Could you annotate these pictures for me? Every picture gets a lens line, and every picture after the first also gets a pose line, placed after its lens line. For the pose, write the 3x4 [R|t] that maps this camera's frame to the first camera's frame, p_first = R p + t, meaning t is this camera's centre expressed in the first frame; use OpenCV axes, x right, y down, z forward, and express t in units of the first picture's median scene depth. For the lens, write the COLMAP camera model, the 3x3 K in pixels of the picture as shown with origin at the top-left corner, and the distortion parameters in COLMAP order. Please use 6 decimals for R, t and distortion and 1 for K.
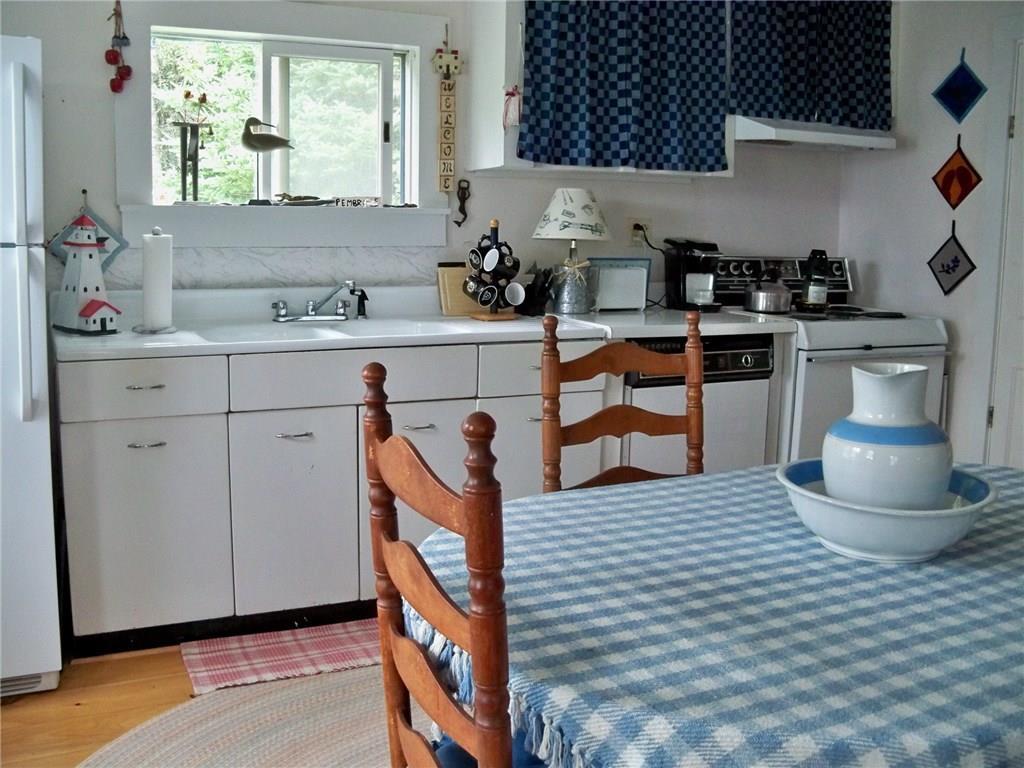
lens RADIAL K [[1019.0, 0, 512.0], [0, 1019.0, 384.0], [0, 0, 1]] dist [-0.223173, 0.246983]
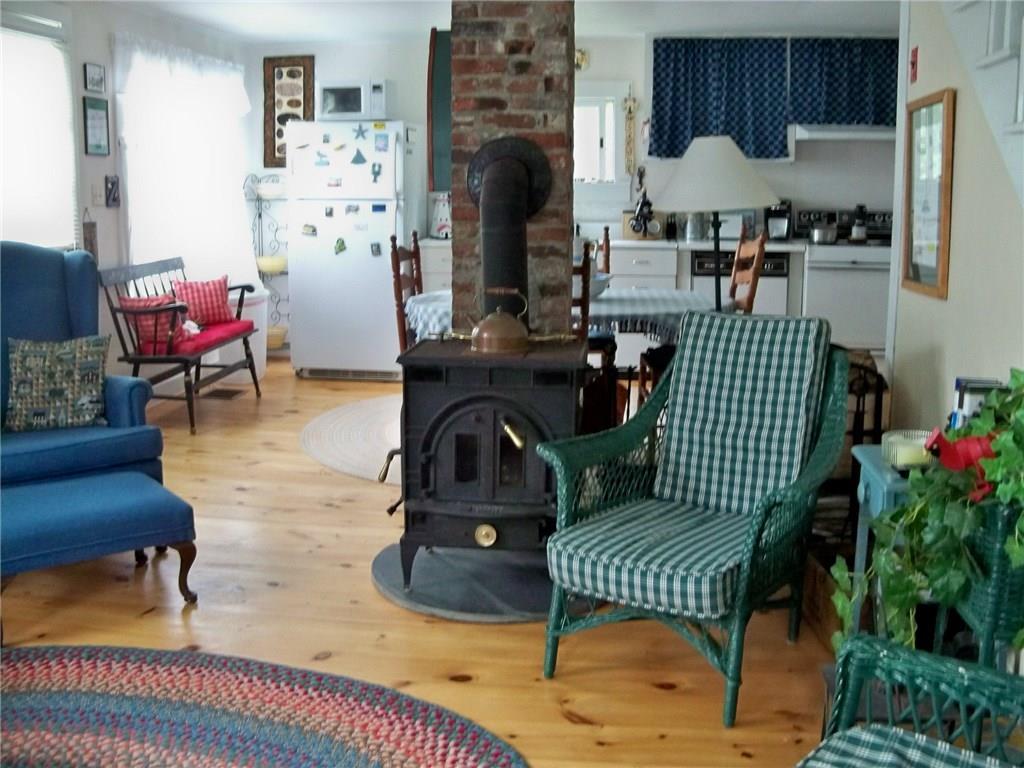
lens RADIAL K [[1019.0, 0, 512.0], [0, 1019.0, 384.0], [0, 0, 1]] dist [-0.223173, 0.246983]
pose [[0.835833, 0.087898, -0.541902, 0.784148], [-0.069086, 0.996093, 0.055010, 0.111230], [0.544620, -0.008541, 0.838640, -0.687714]]
